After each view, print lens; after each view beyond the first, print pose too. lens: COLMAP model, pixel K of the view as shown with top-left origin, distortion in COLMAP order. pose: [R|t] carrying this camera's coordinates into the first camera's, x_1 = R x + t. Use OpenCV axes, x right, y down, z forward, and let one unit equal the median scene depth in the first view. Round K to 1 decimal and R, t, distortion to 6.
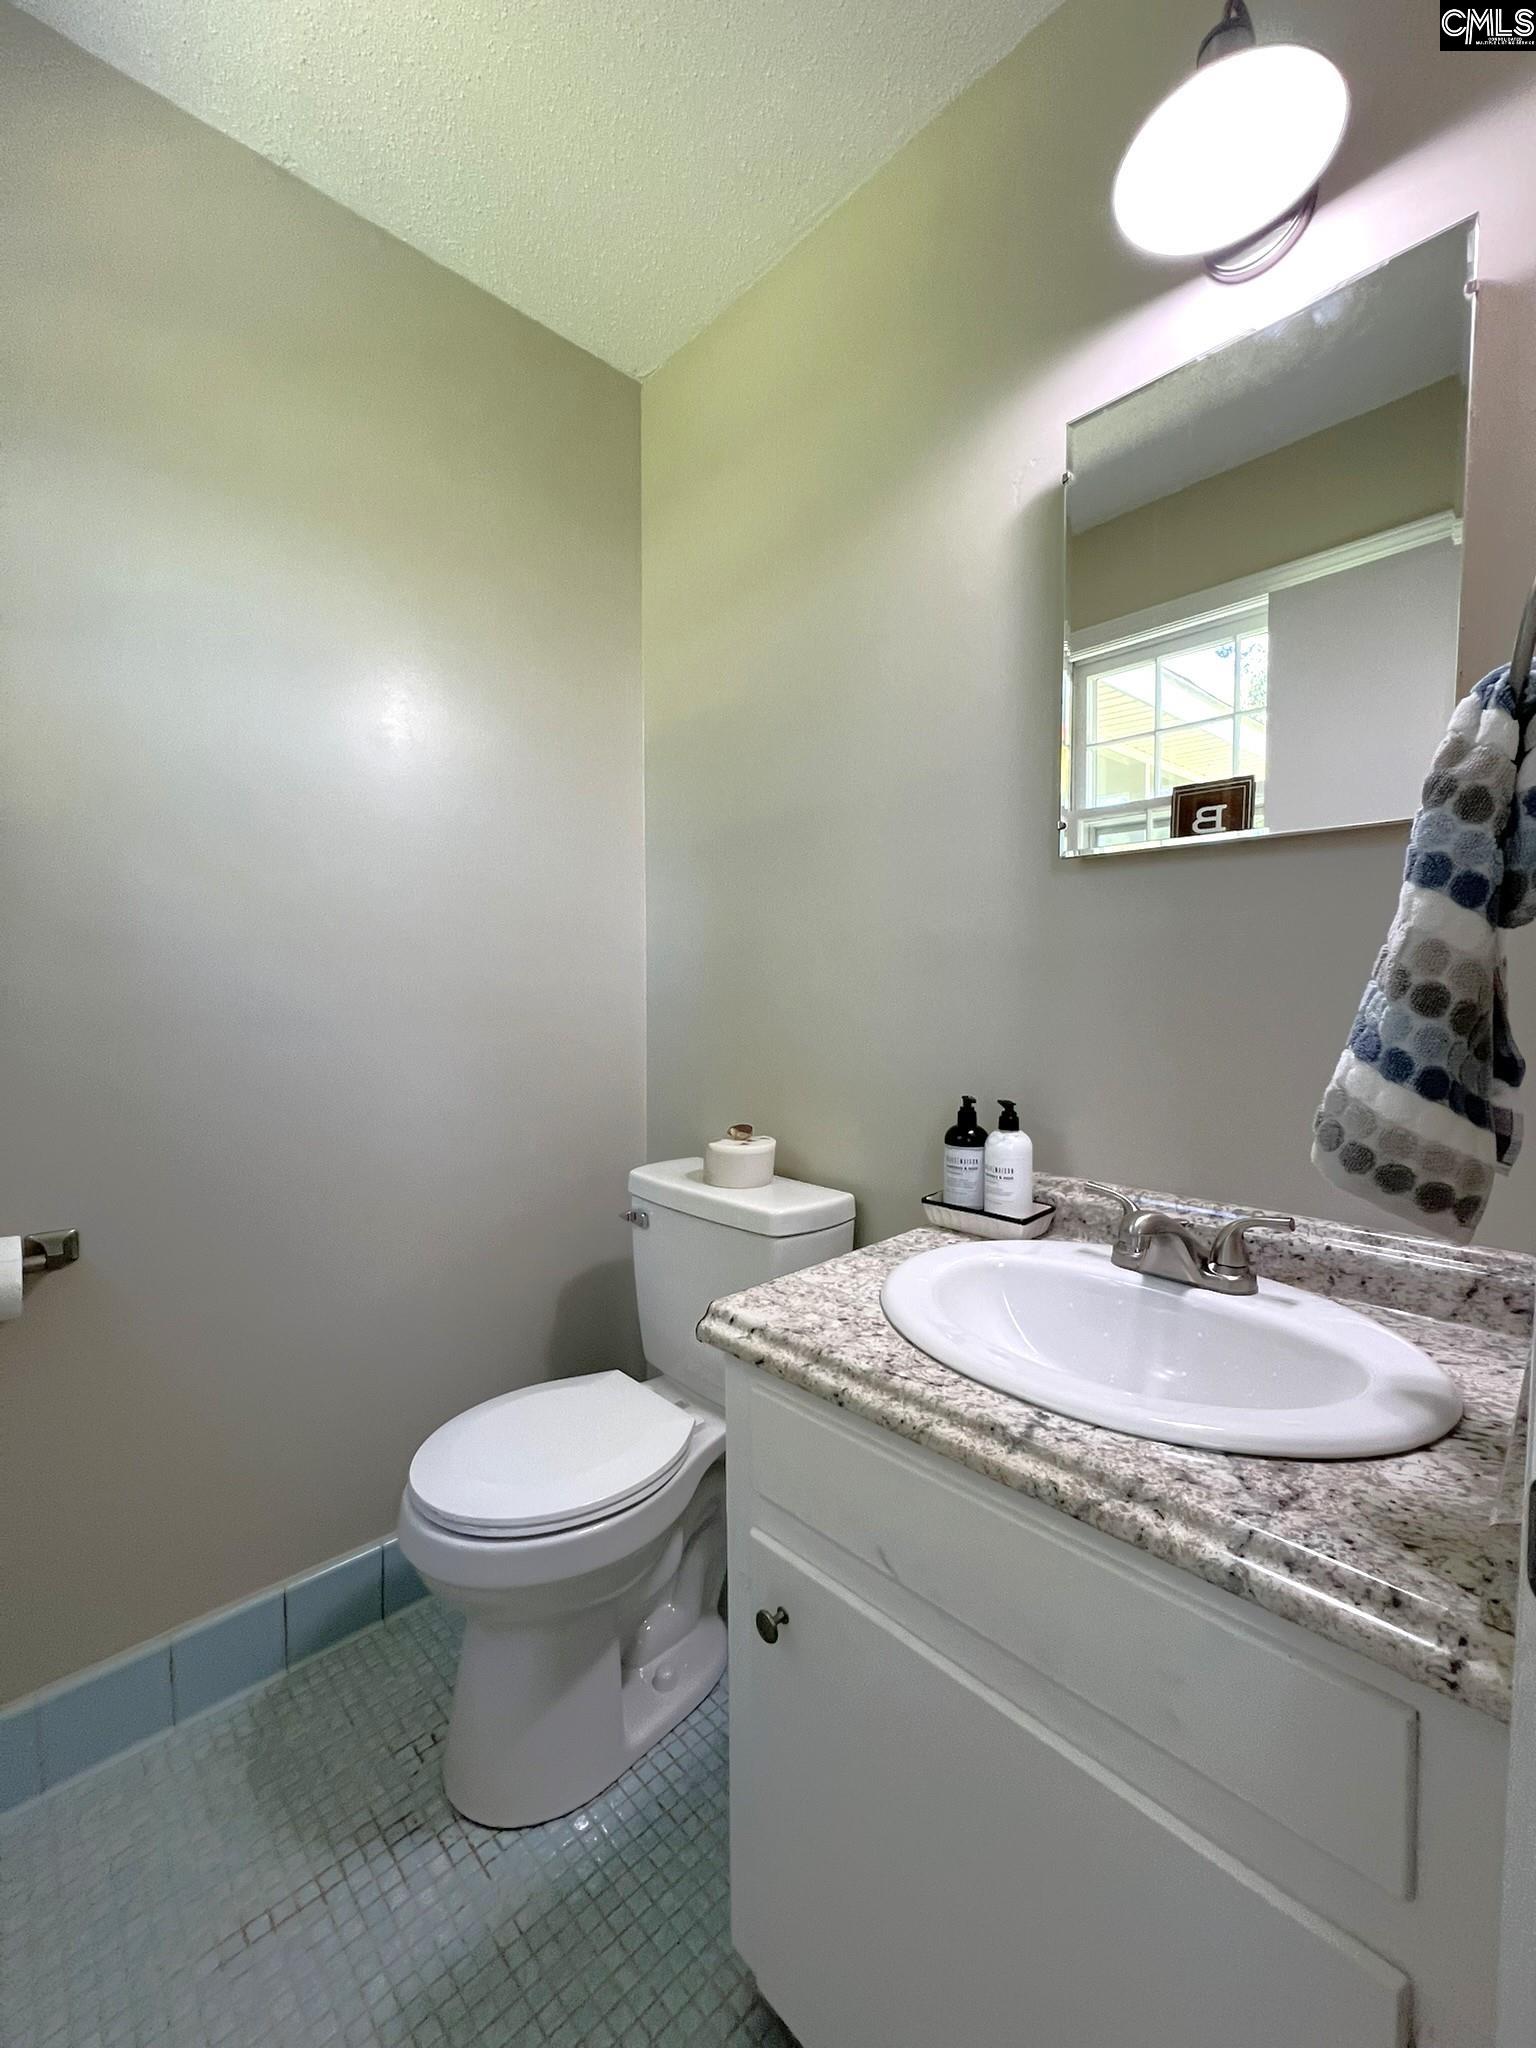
lens RADIAL K [[816.0, 0, 755.8], [0, 816.0, 1020.5], [0, 0, 1]] dist [-0.001418, 0.000135]
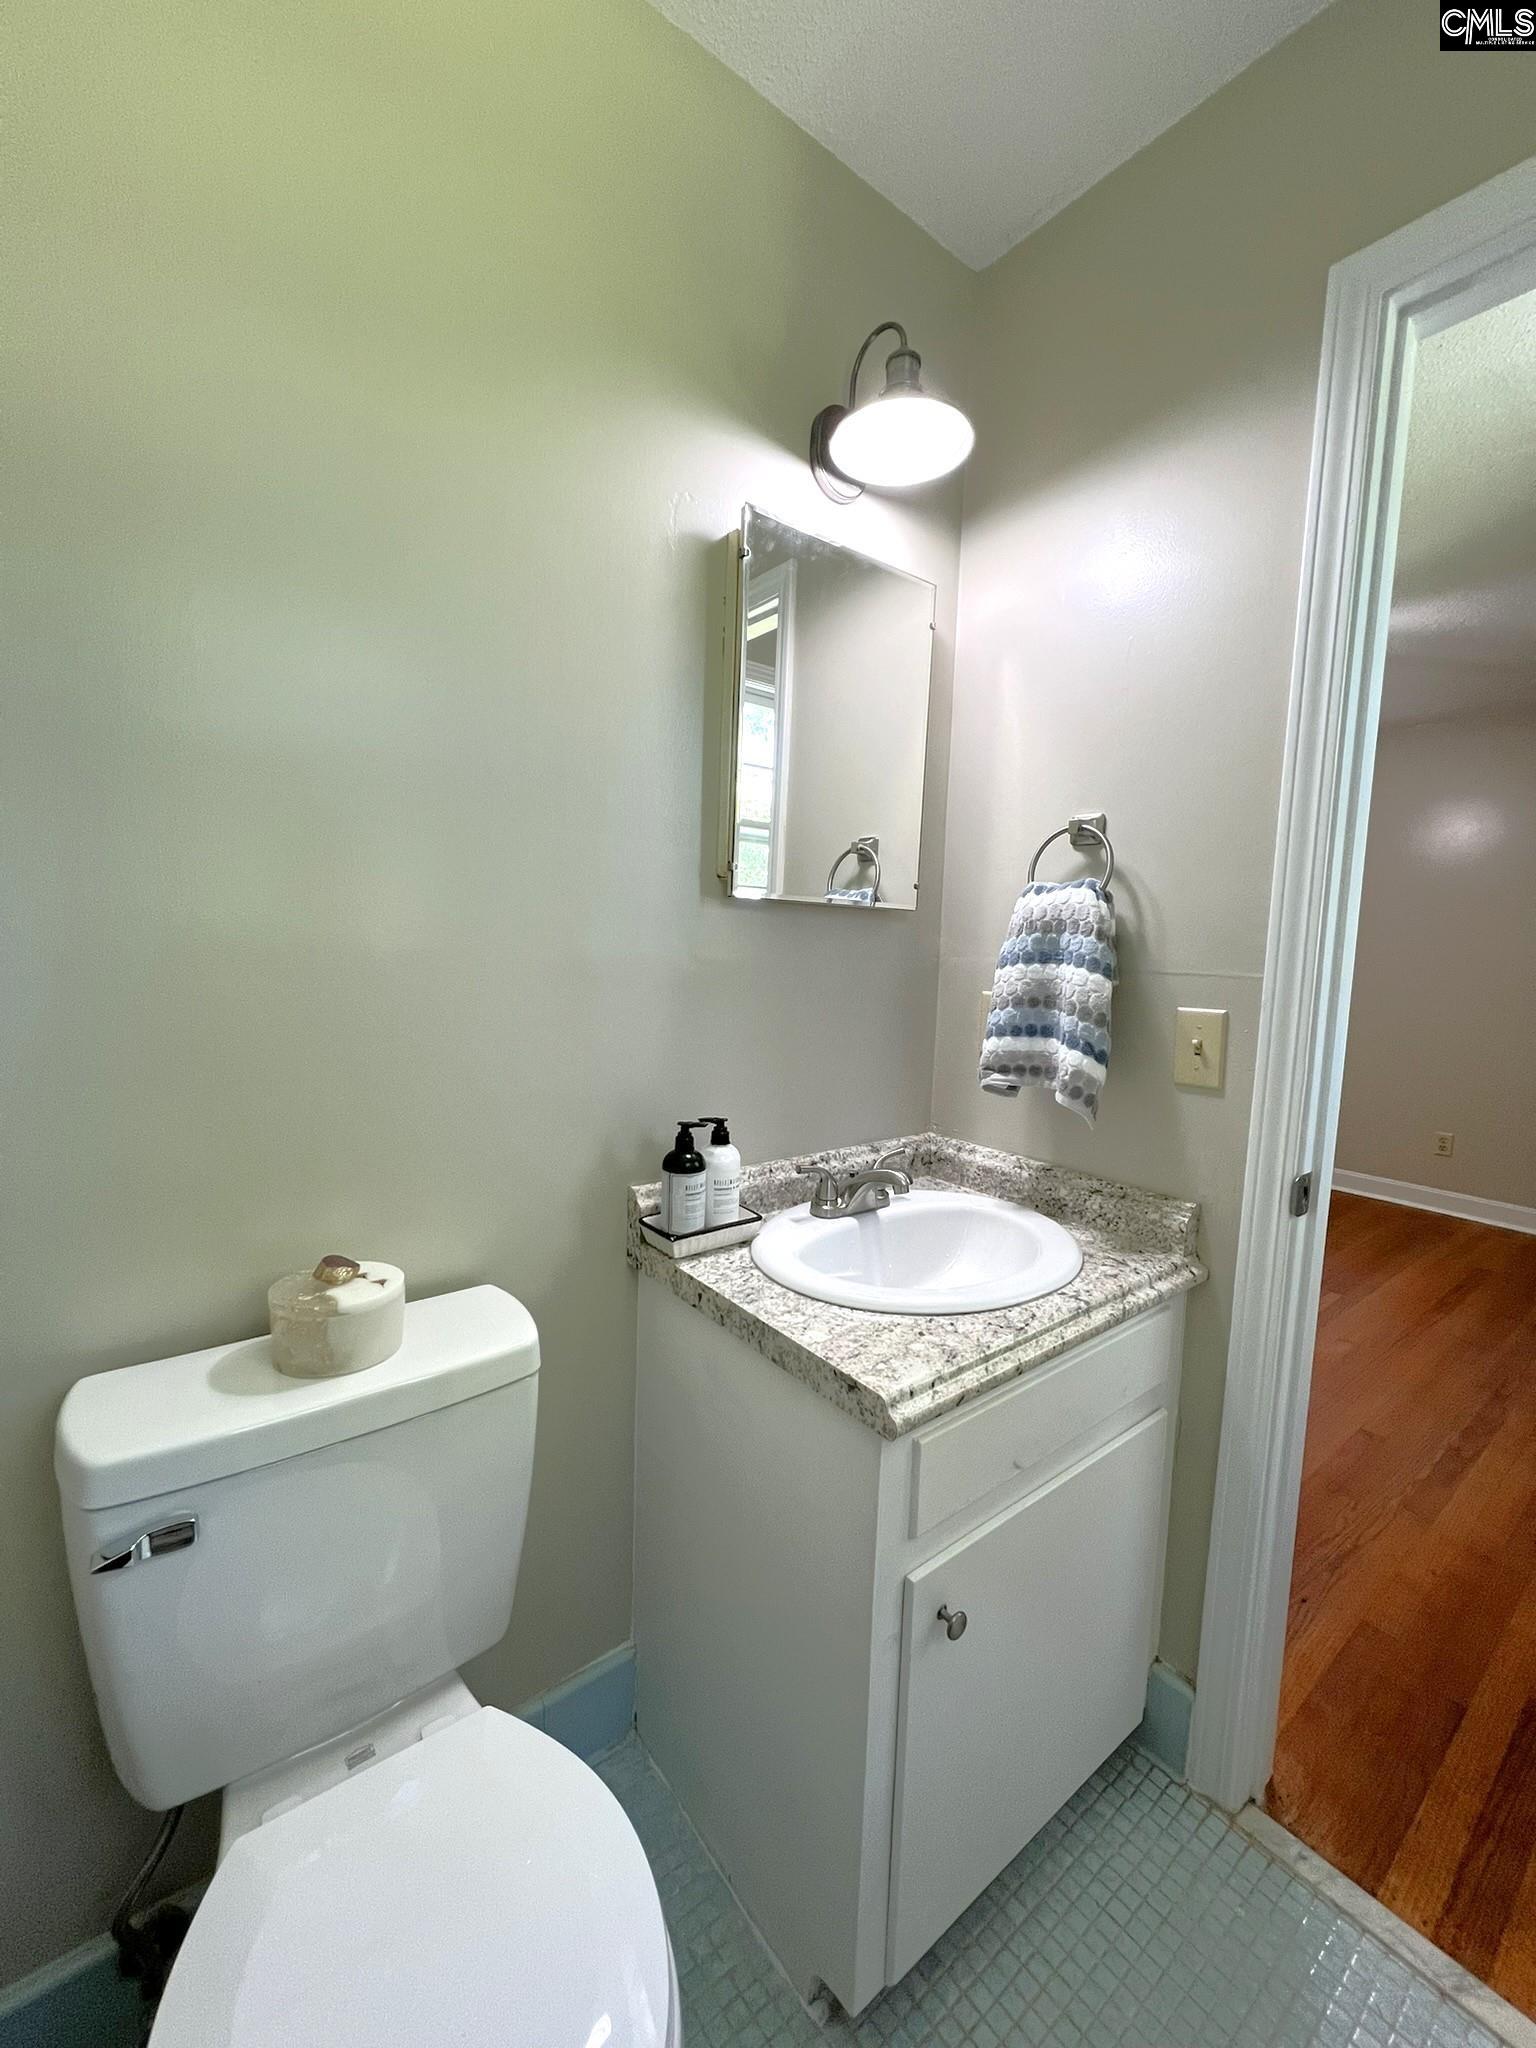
lens RADIAL K [[816.0, 0, 755.8], [0, 816.0, 1020.5], [0, 0, 1]] dist [-0.001418, 0.000135]
pose [[0.104943, -0.088562, 0.990527, -1.007750], [0.014276, 0.996058, 0.087544, -0.169254], [-0.994376, 0.004954, 0.105794, 1.119104]]
